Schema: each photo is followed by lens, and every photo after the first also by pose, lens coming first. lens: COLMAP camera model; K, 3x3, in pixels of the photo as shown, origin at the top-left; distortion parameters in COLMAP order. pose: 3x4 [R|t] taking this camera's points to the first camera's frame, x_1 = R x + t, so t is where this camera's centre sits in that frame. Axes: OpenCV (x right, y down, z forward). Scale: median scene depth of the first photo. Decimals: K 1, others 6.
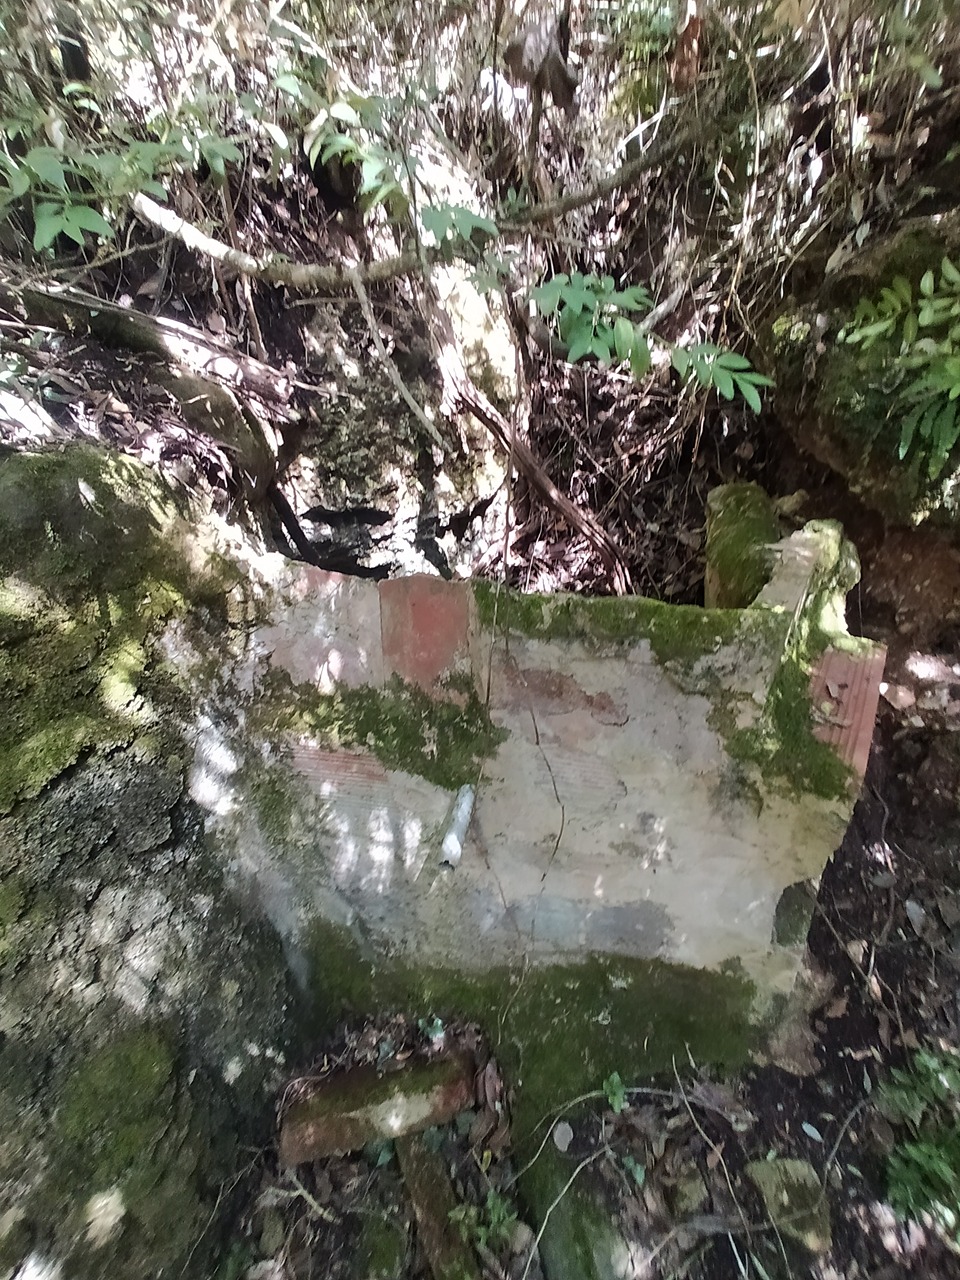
lens RADIAL K [[573.9, 0, 456.1], [0, 573.9, 668.0], [0, 0, 1]] dist [-0.015011, 0.002699]
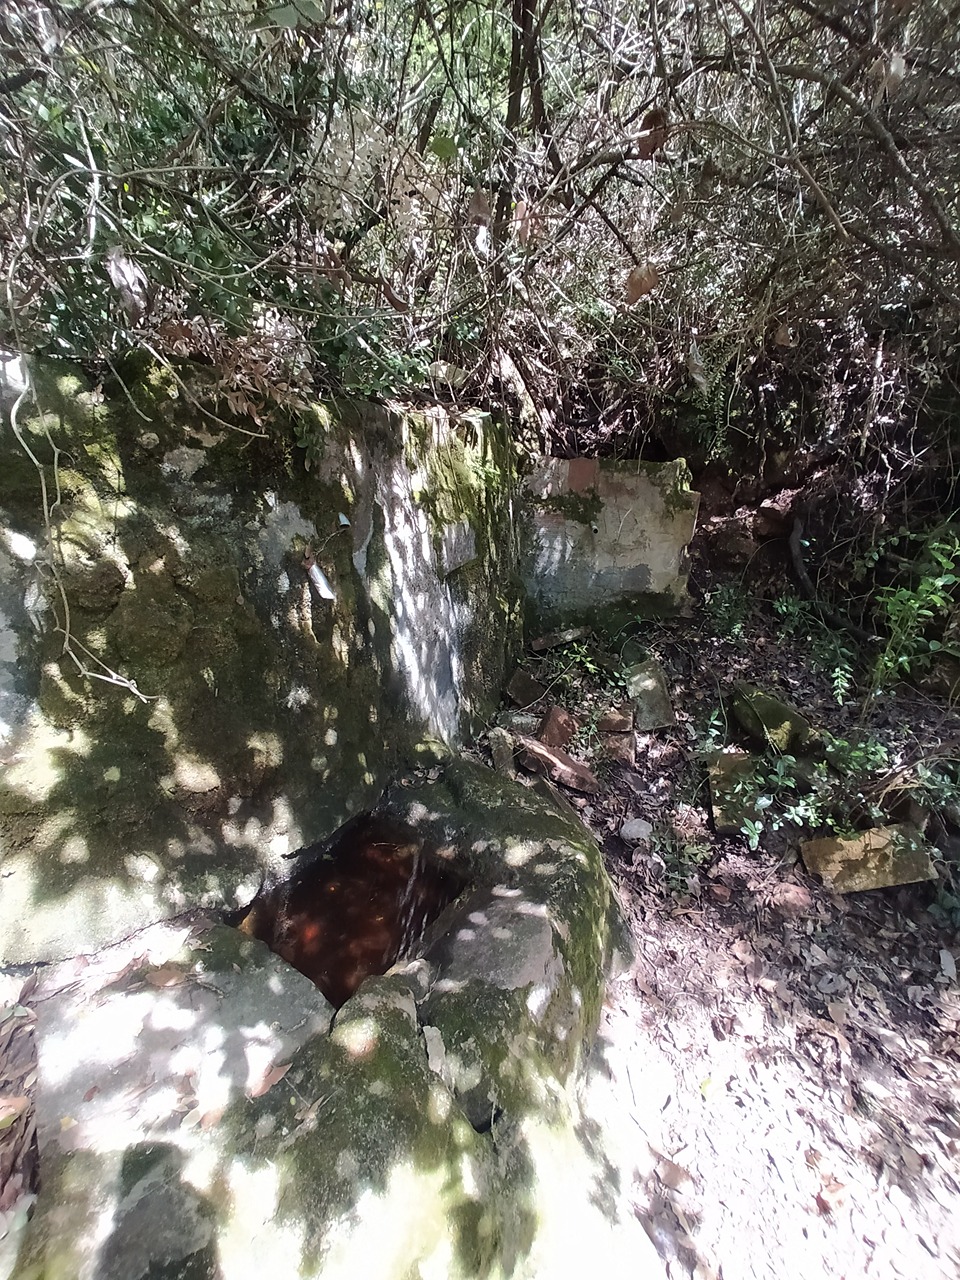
lens RADIAL K [[573.9, 0, 461.5], [0, 573.9, 646.4], [0, 0, 1]] dist [-0.015011, 0.002699]
pose [[0.979578, 0.023683, 0.199663, -1.251778], [0.013618, 0.982943, -0.183404, 1.384861], [-0.200601, 0.182378, 0.962548, -1.757444]]
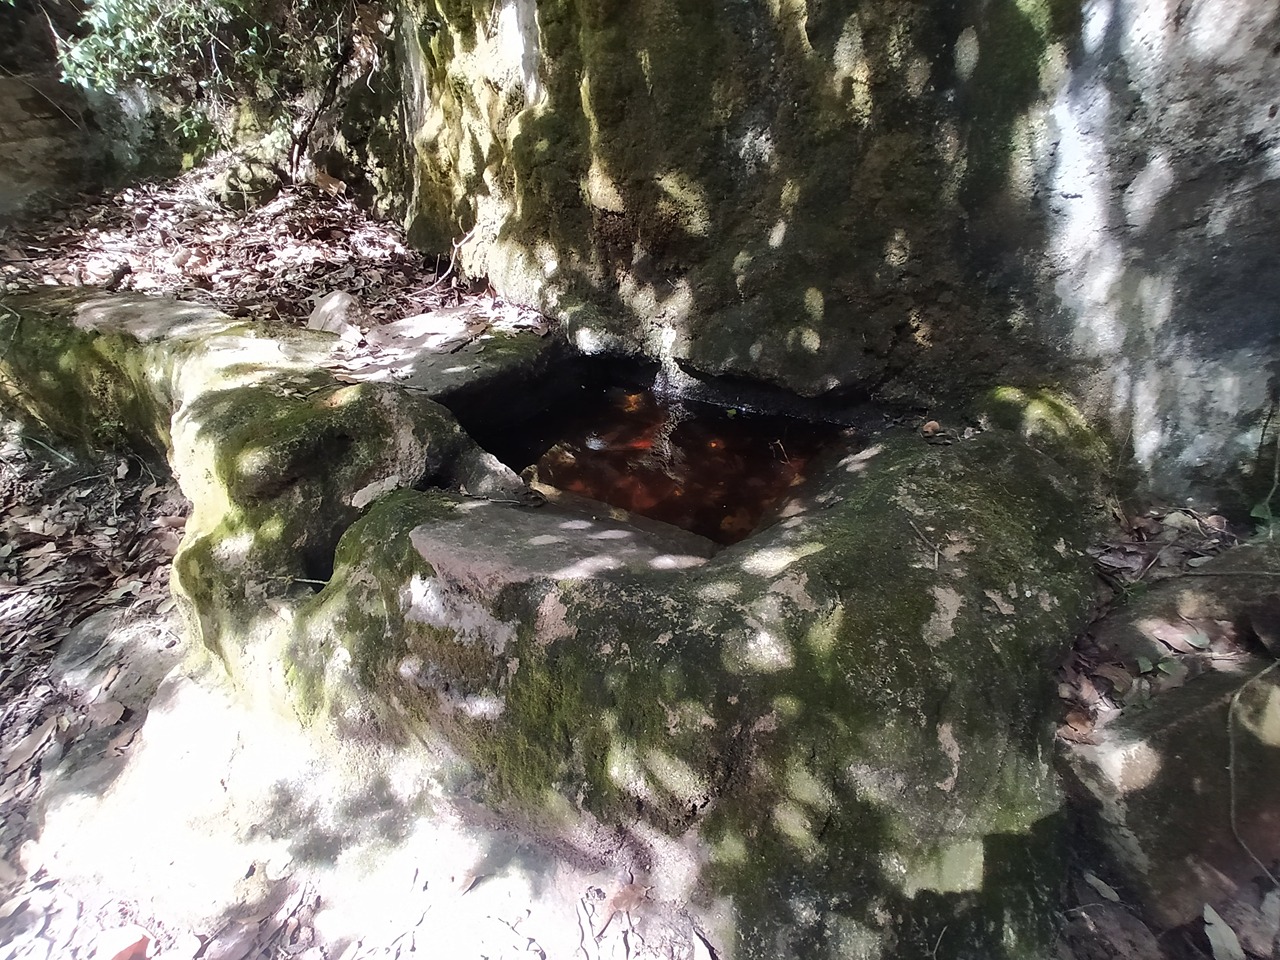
lens RADIAL K [[573.9, 0, 649.9], [0, 573.9, 474.1], [0, 0, 1]] dist [-0.015011, 0.002699]
pose [[0.264586, 0.568605, -0.778898, -0.316318], [-0.472556, 0.780512, 0.409258, 1.359753], [0.840645, 0.259789, 0.475210, -0.654653]]
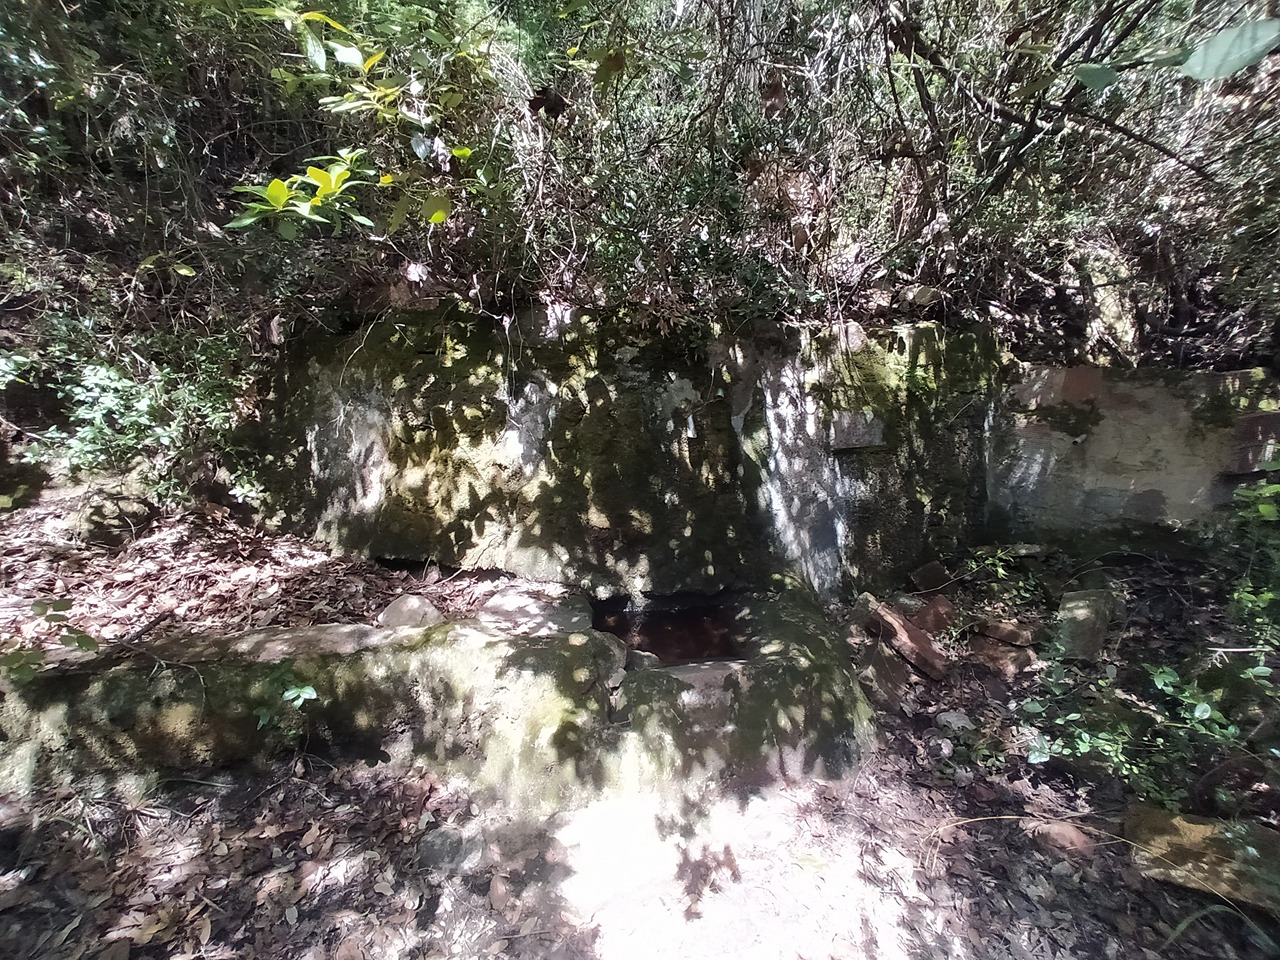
lens RADIAL K [[573.9, 0, 639.5], [0, 573.9, 476.0], [0, 0, 1]] dist [-0.015011, 0.002699]
pose [[0.802947, 0.202165, -0.560719, -0.125454], [-0.361080, 0.913444, -0.187725, 1.653838], [0.474234, 0.353198, 0.806445, -2.248924]]
